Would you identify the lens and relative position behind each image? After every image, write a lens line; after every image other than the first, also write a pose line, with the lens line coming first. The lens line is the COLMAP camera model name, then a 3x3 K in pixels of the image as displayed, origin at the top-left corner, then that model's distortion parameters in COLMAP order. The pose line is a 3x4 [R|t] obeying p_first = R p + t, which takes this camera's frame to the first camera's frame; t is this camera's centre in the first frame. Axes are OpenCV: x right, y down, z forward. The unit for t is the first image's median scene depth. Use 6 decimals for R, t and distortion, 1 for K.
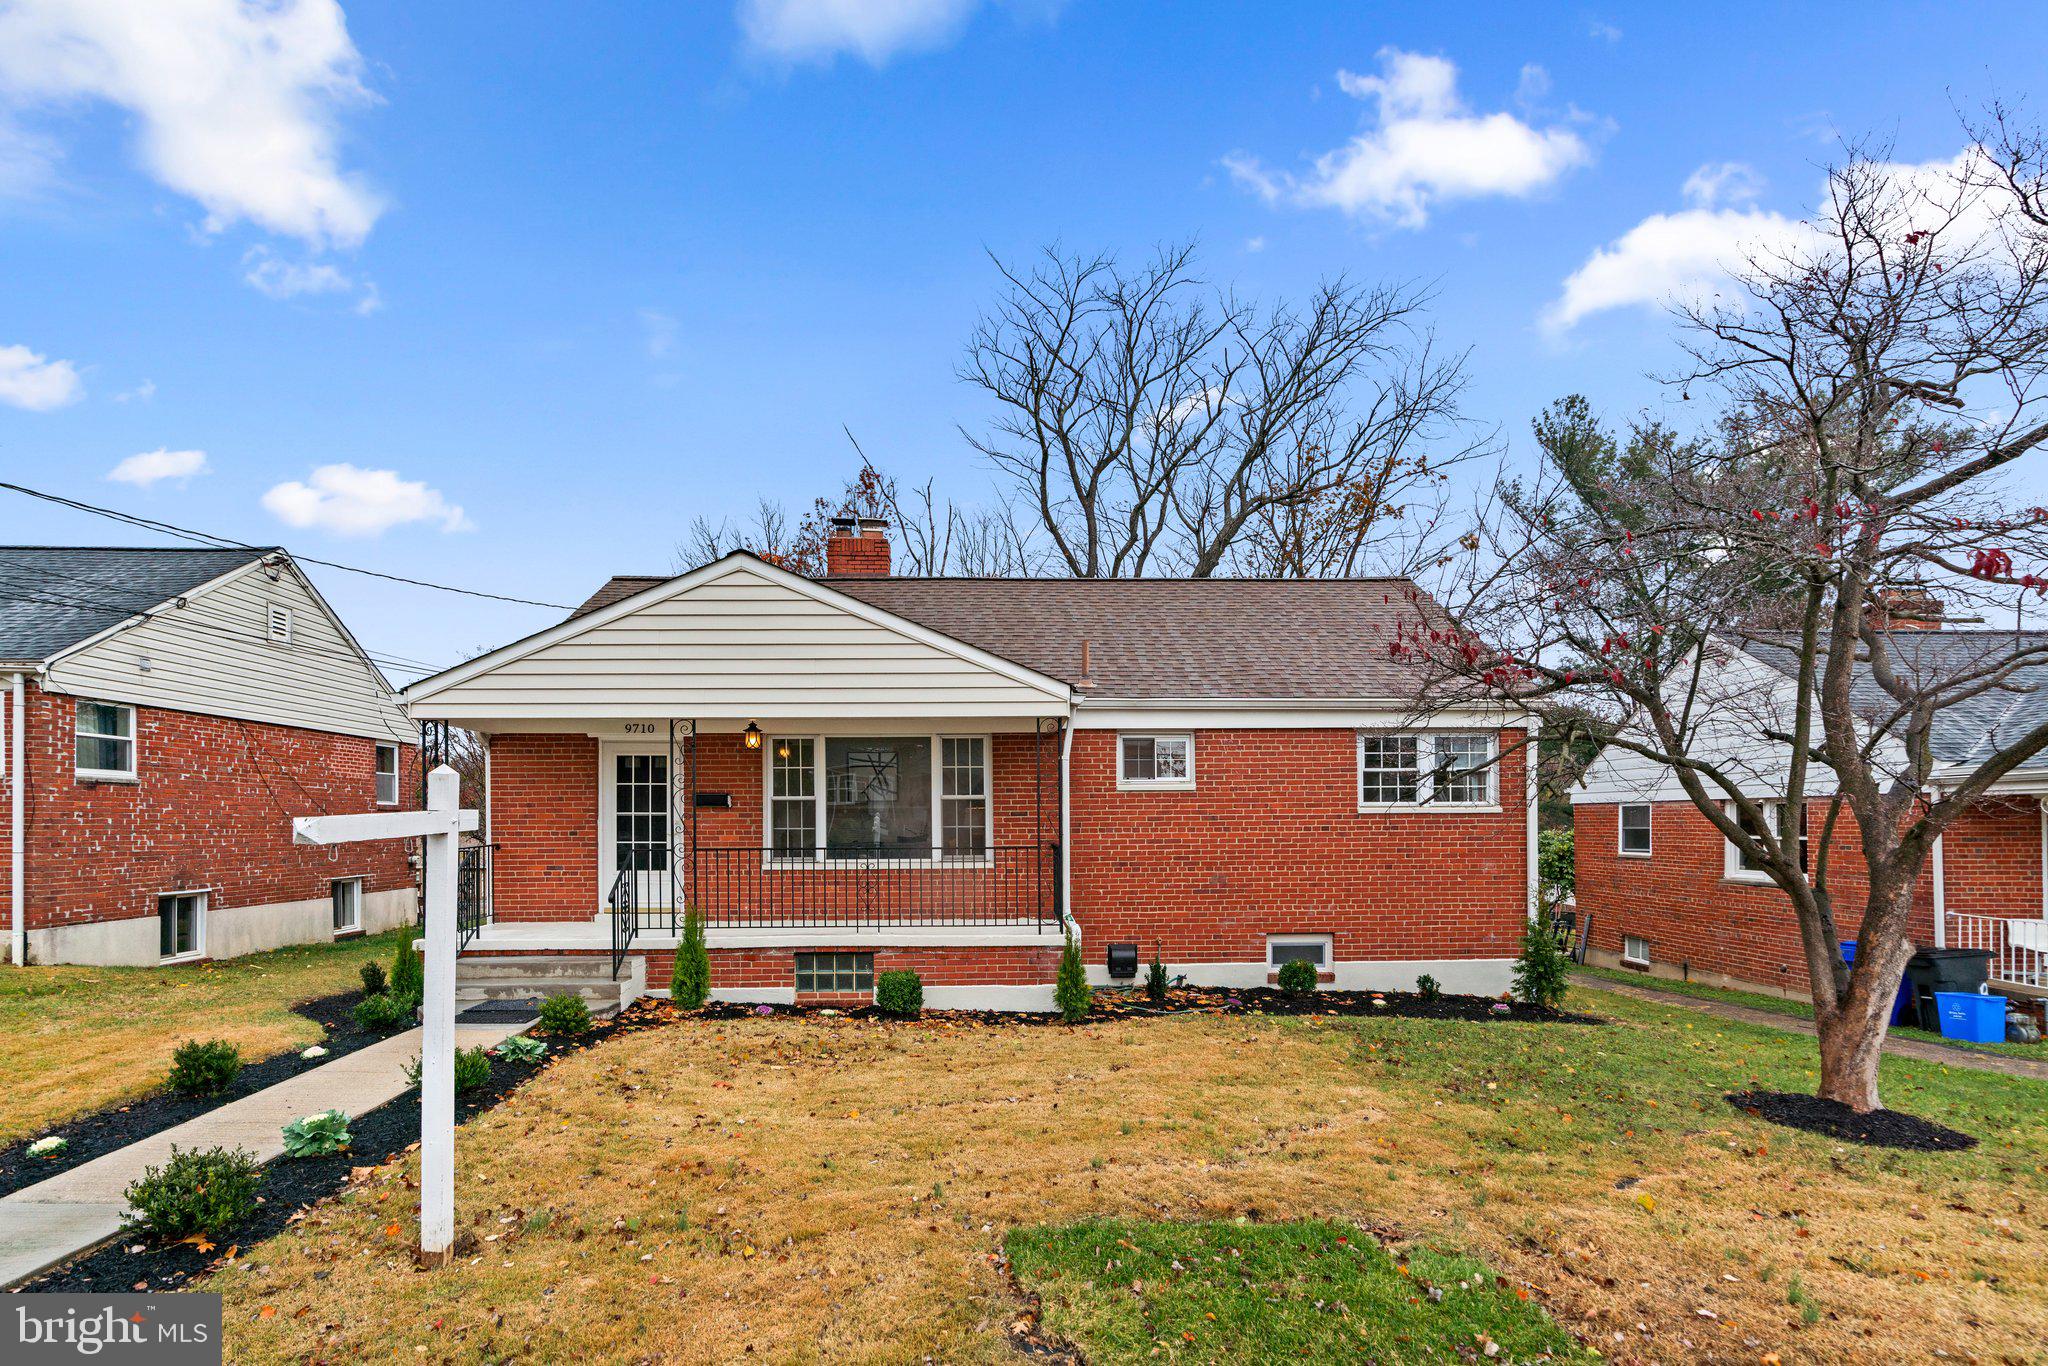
lens RADIAL K [[922.9, 0, 990.7], [0, 922.9, 697.0], [0, 0, 1]] dist [-0.010204, 0.003923]
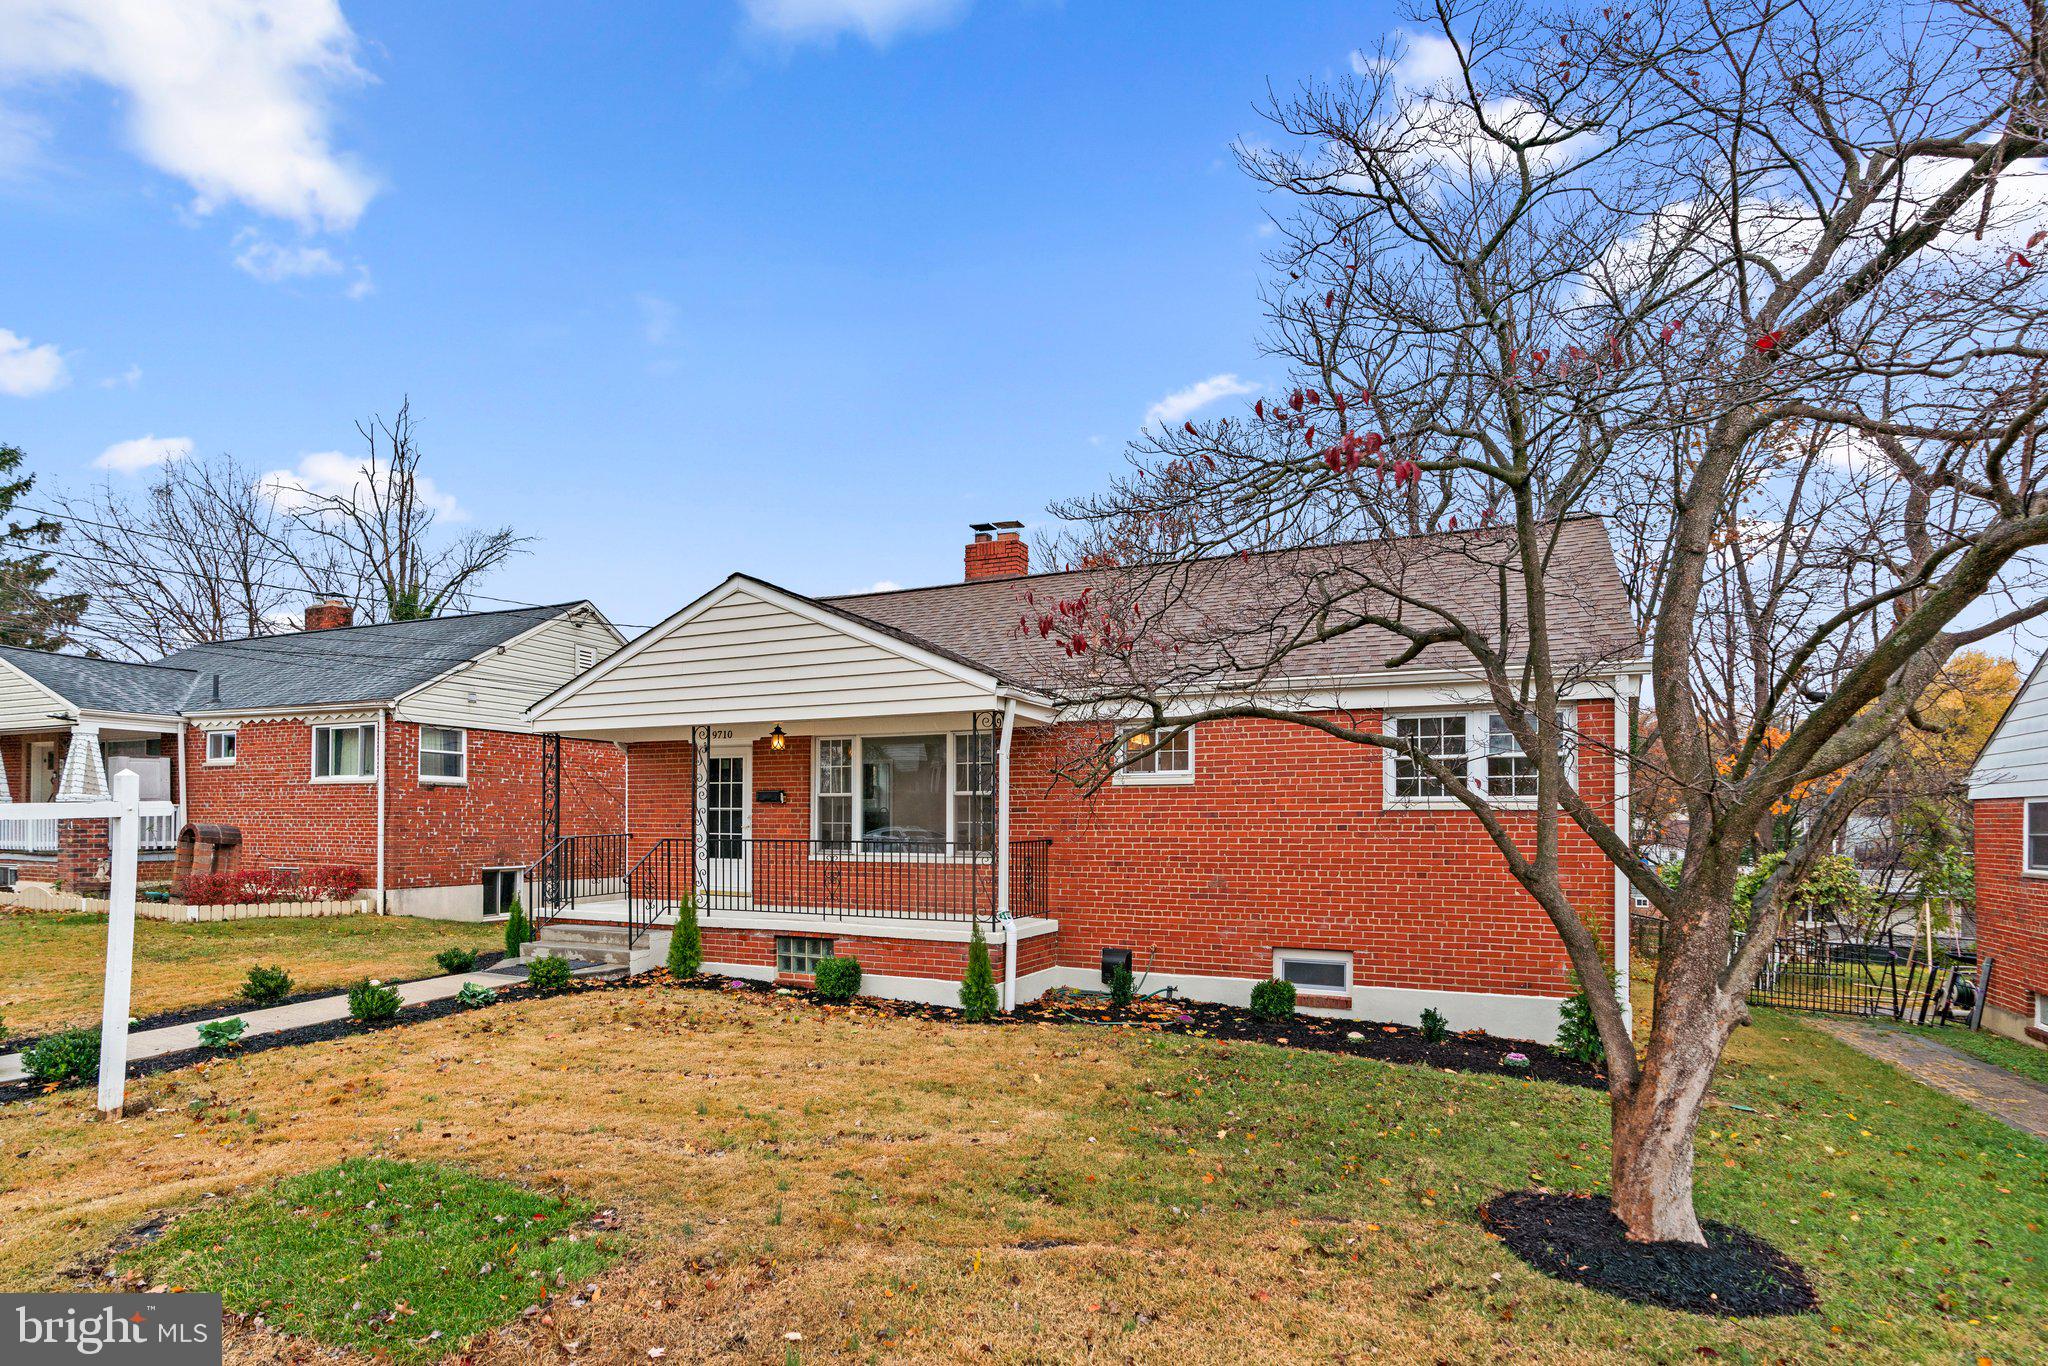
lens RADIAL K [[940.1, 0, 1033.5], [0, 940.1, 688.1], [0, 0, 1]] dist [-0.007680, 0.001166]
pose [[0.911042, -0.050397, -0.409223, 0.468540], [0.047742, 0.998720, -0.016707, 0.014841], [0.409541, -0.004316, 0.912282, 0.093854]]
